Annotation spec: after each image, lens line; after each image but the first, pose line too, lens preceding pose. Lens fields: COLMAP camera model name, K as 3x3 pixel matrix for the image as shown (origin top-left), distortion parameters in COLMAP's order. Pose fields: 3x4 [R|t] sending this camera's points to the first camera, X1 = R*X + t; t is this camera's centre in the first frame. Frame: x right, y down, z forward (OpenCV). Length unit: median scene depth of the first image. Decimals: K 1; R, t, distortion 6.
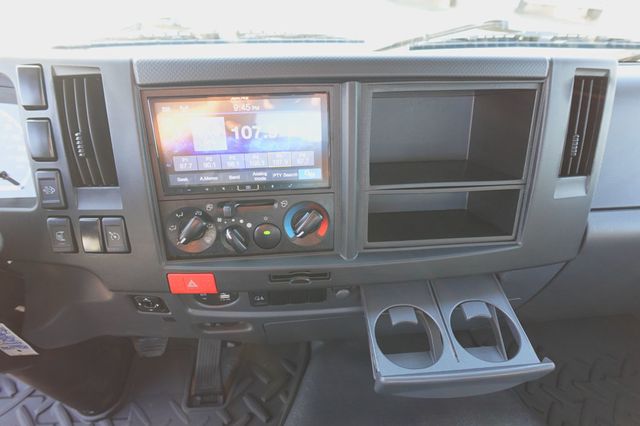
lens RADIAL K [[354.2, 0, 318.4], [0, 354.2, 214.9], [0, 0, 1]] dist [0.002978, -0.000548]
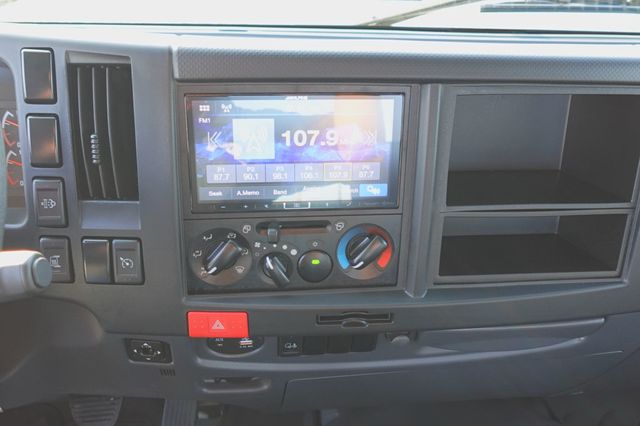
lens RADIAL K [[576.0, 0, 317.5], [0, 576.0, 217.2], [0, 0, 1]] dist [-0.004815, 0.009640]
pose [[0.998695, 0.024139, 0.045003, -0.198843], [-0.024113, 0.999709, -0.001108, -0.048042], [-0.045017, 0.000021, 0.998986, -0.282456]]
